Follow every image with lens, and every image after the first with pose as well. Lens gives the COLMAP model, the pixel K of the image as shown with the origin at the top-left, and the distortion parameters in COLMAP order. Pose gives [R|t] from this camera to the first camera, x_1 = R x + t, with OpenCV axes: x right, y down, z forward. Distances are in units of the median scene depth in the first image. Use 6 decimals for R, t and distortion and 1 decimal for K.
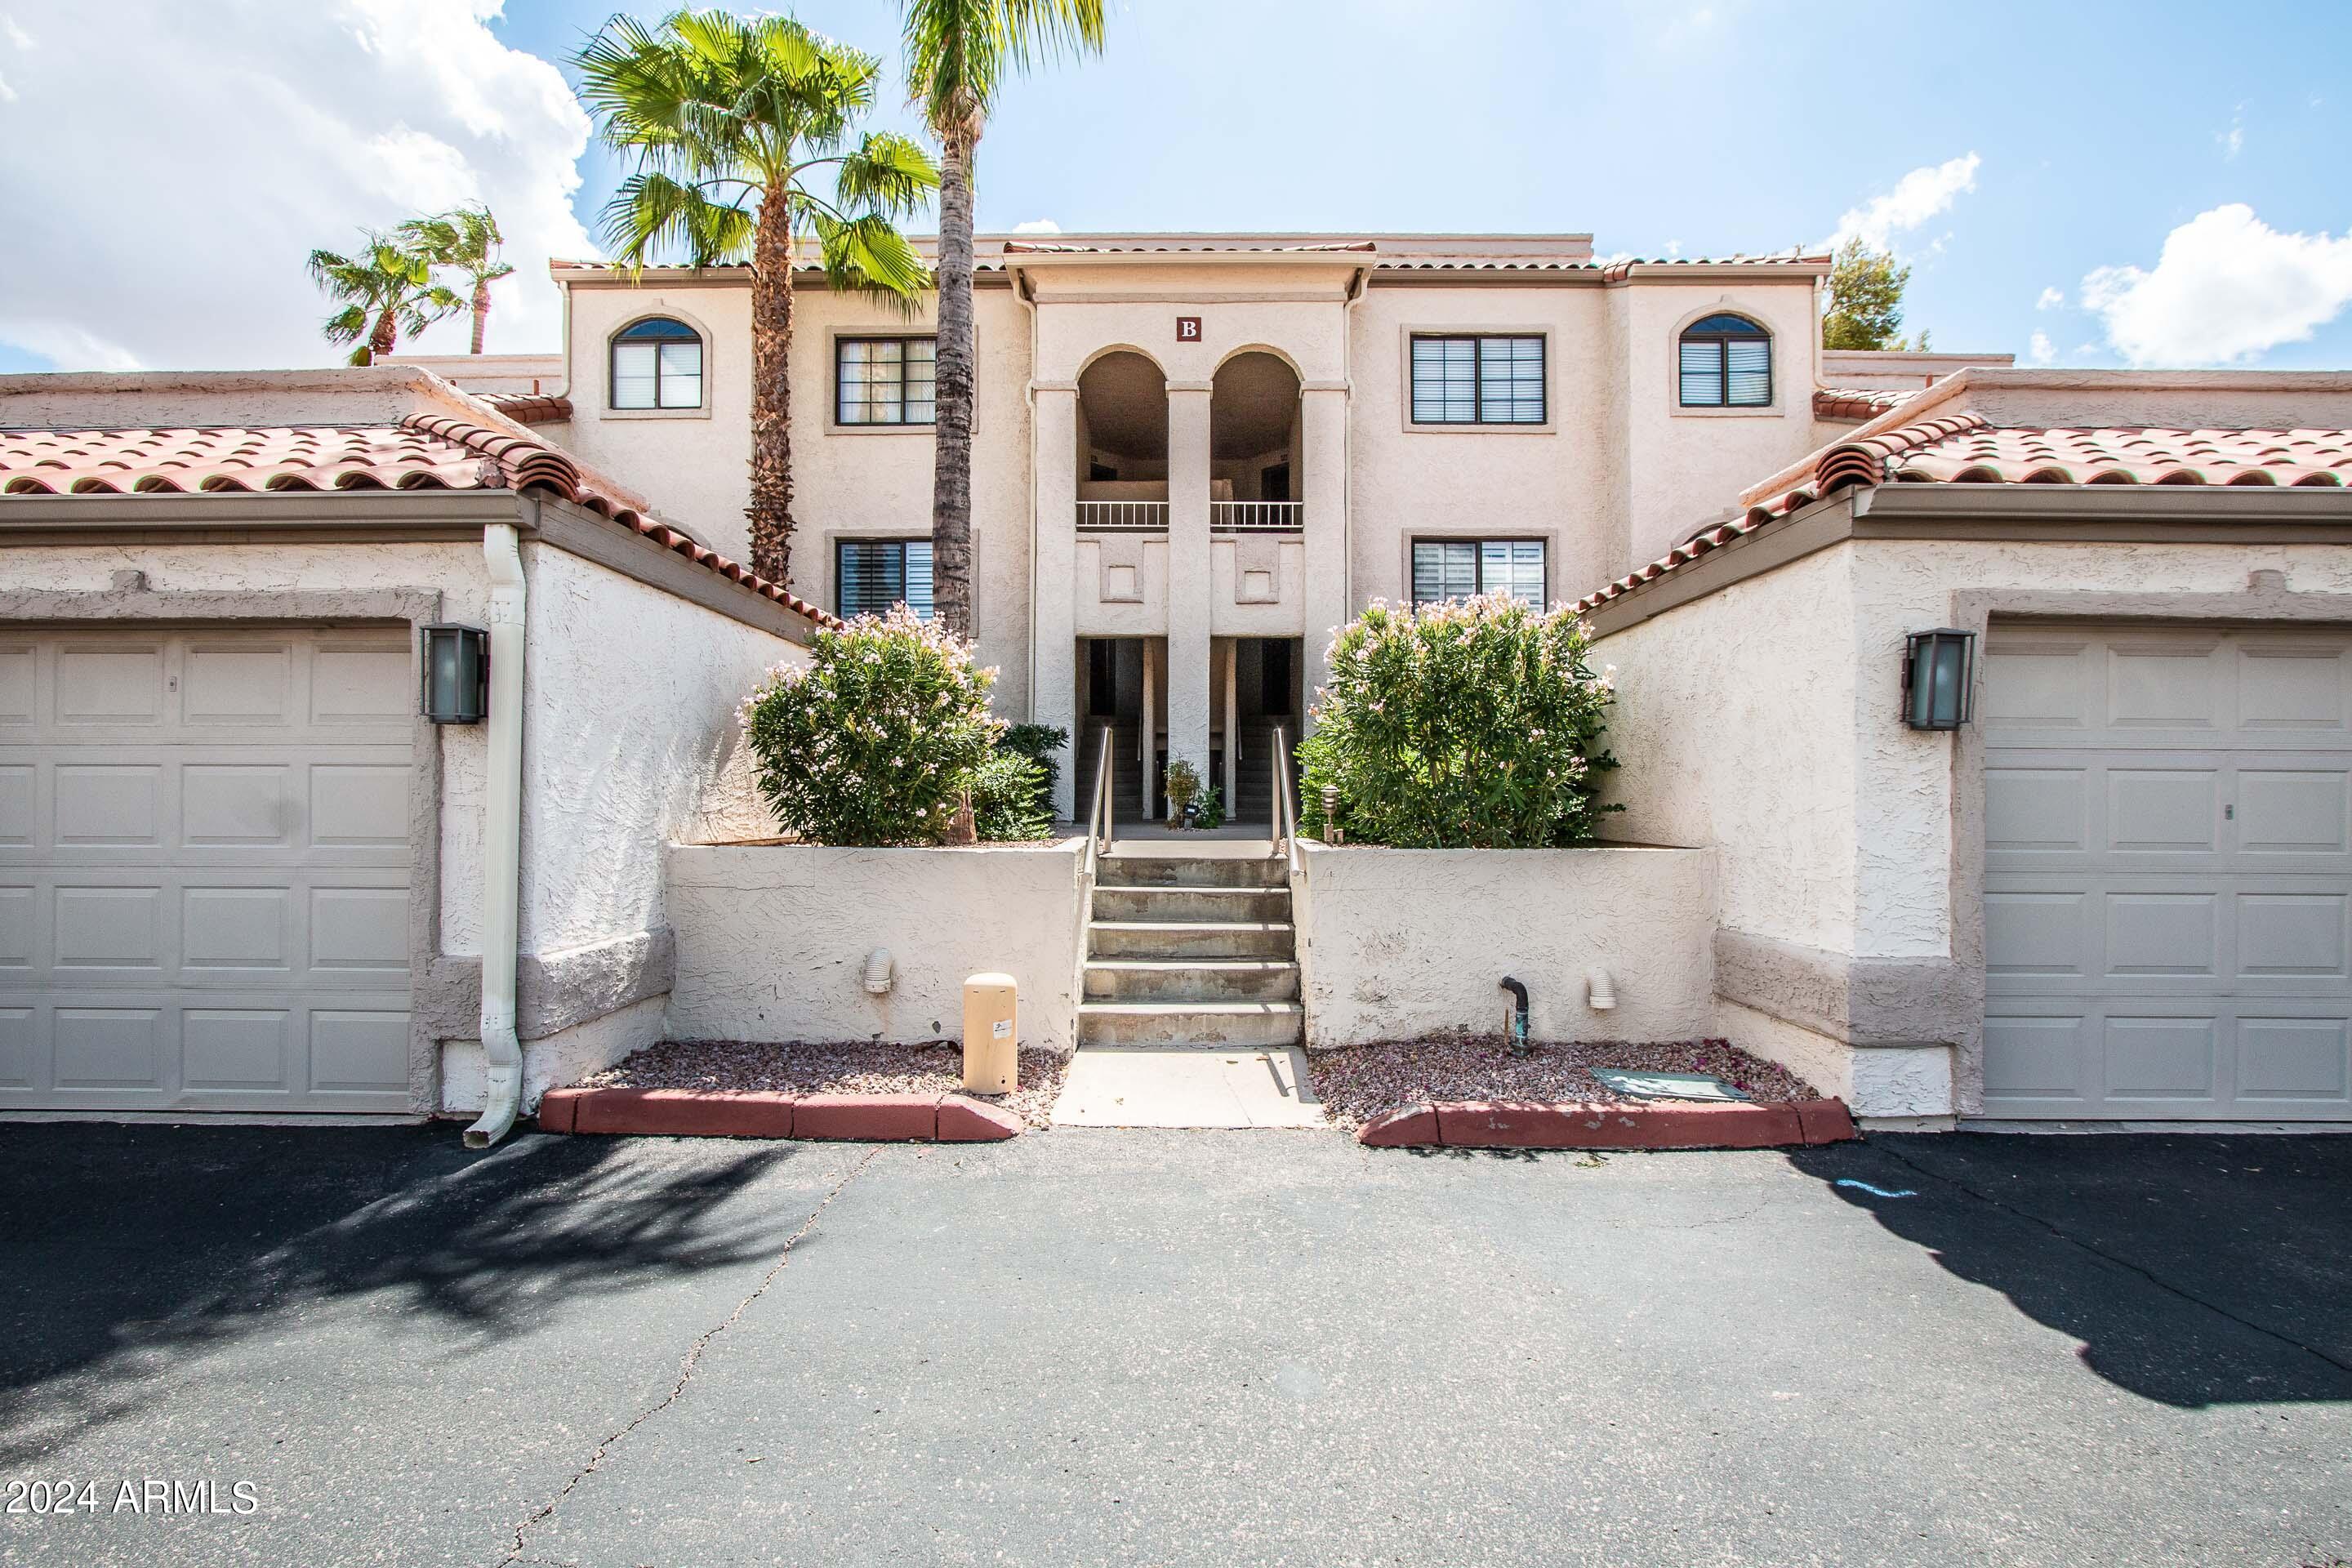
lens RADIAL K [[1086.2, 0, 1170.3], [0, 1086.2, 785.6], [0, 0, 1]] dist [-0.030371, 0.010090]
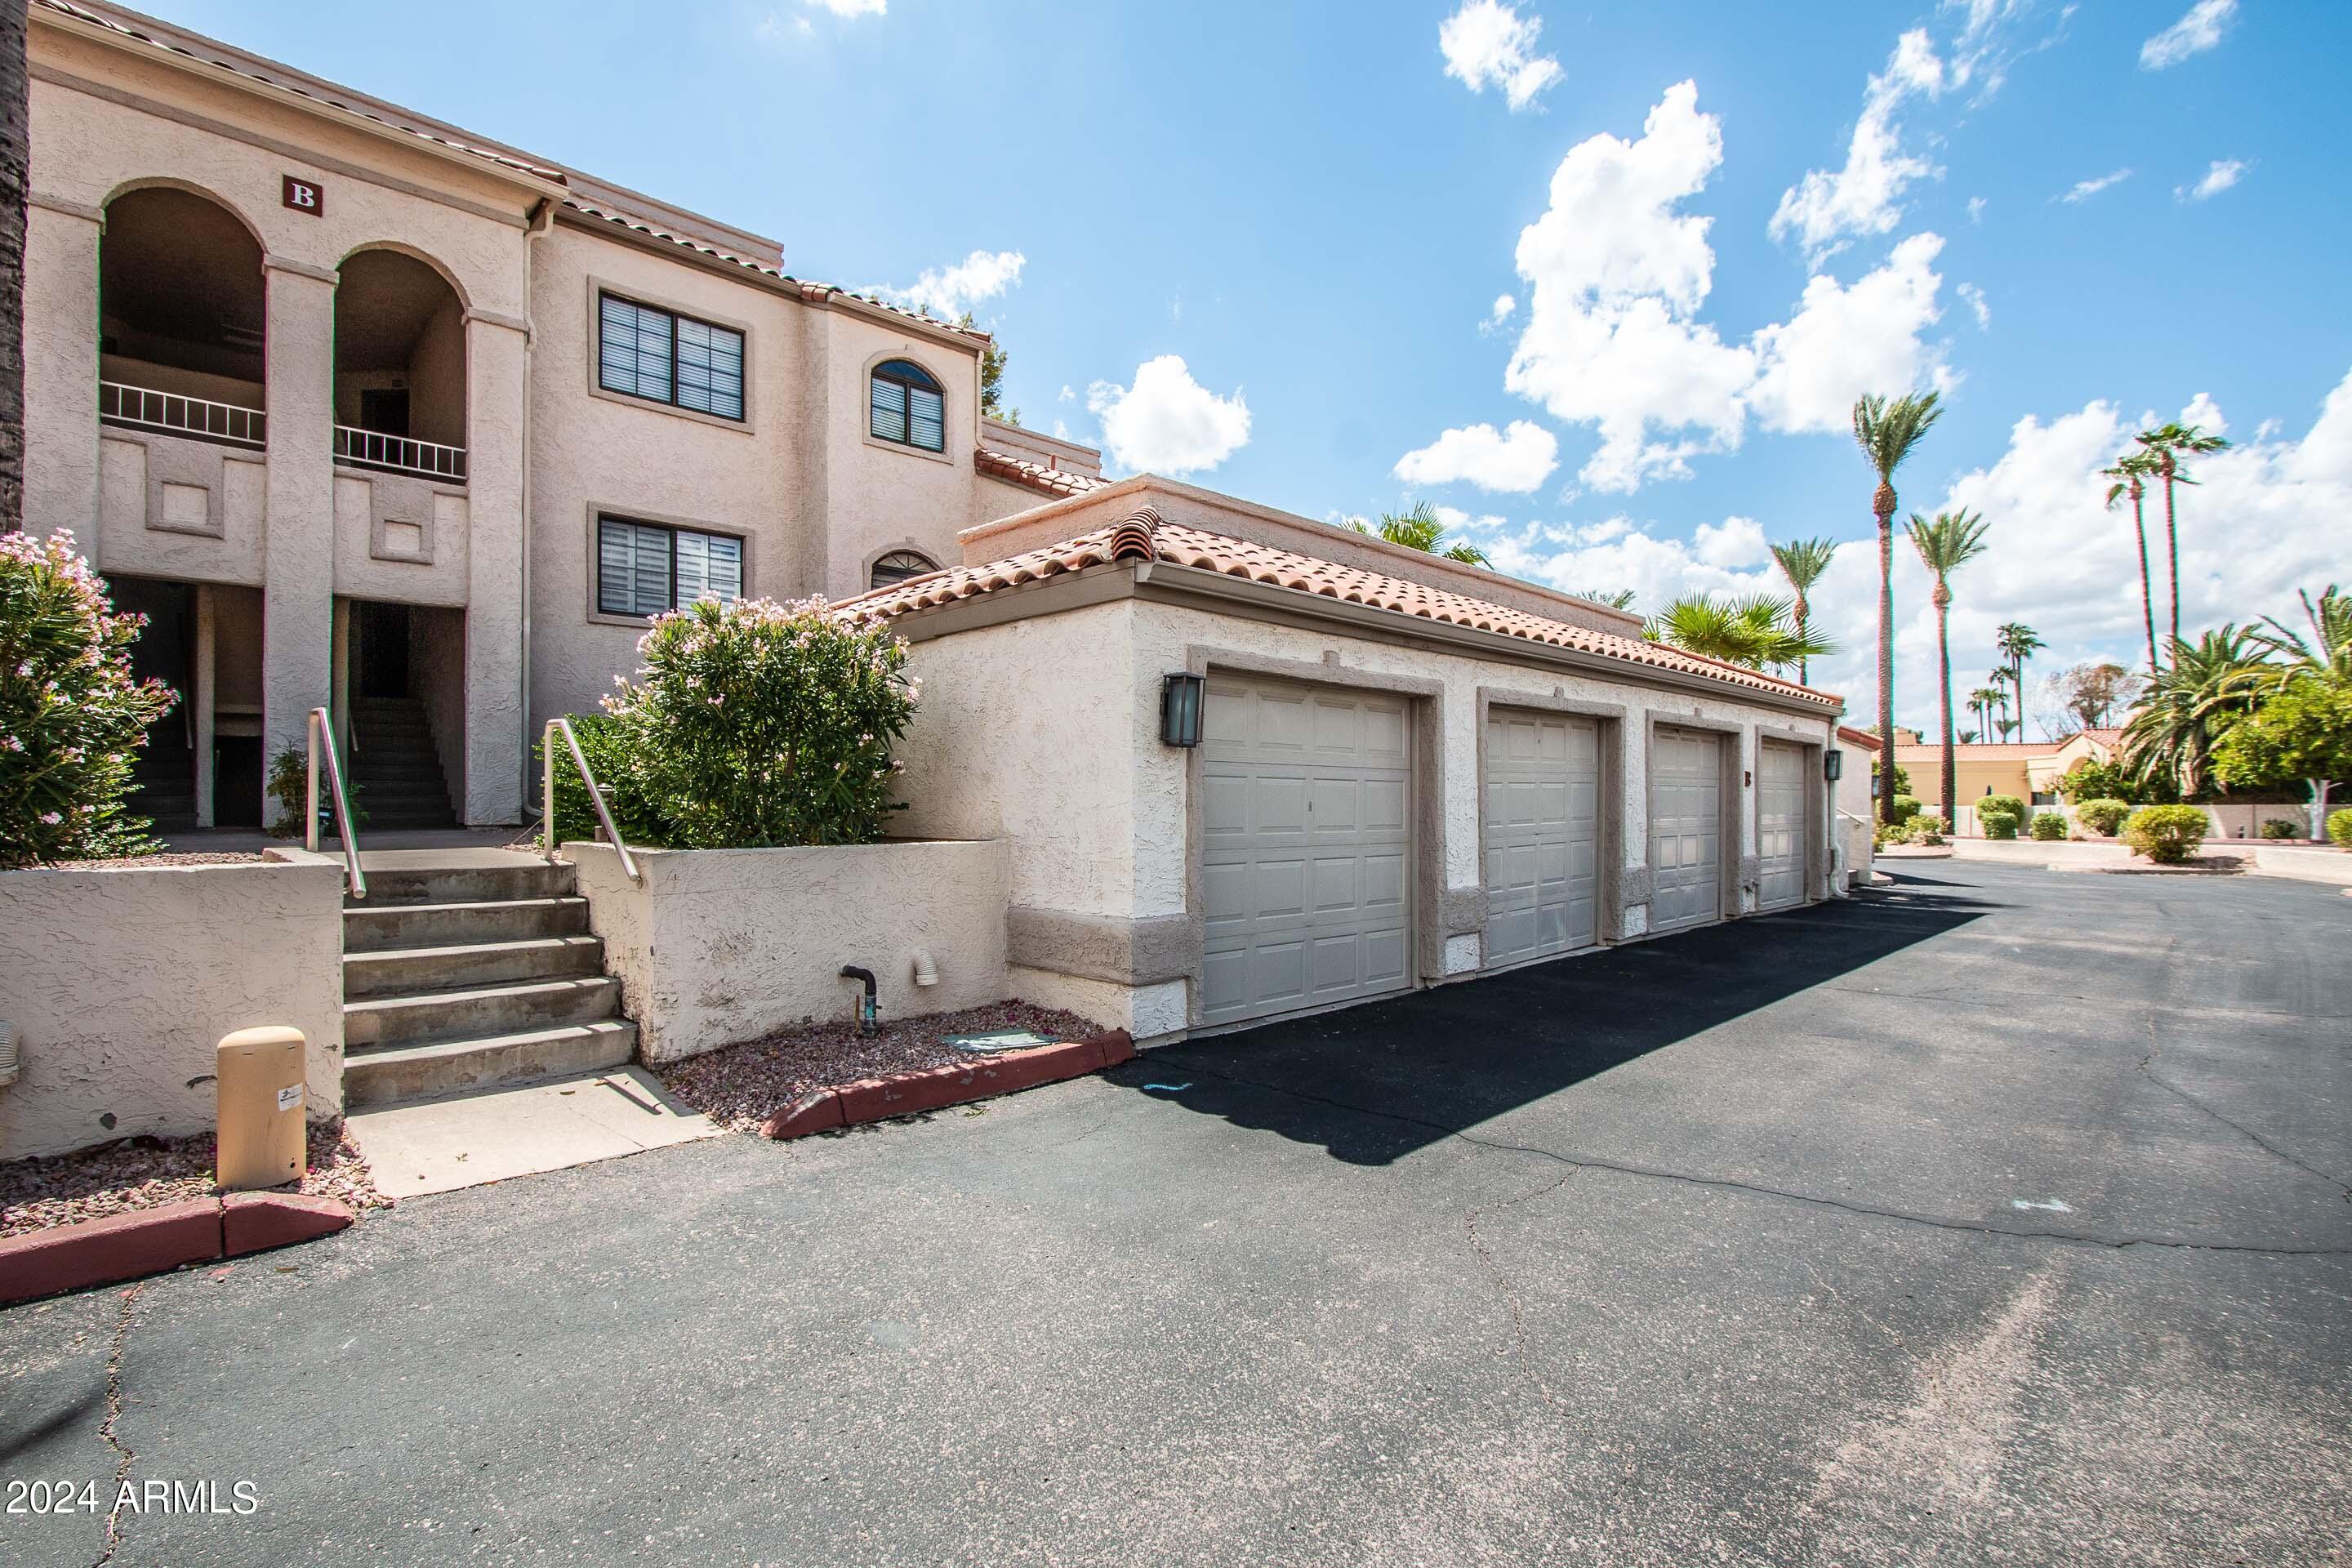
lens RADIAL K [[1100.4, 0, 1176.6], [0, 1100.4, 791.0], [0, 0, 1]] dist [-0.021642, 0.000927]
pose [[0.706137, 0.004469, 0.708061, -0.204679], [-0.006636, 0.999978, 0.000307, 0.002924], [-0.708044, -0.004915, 0.706151, 0.012461]]
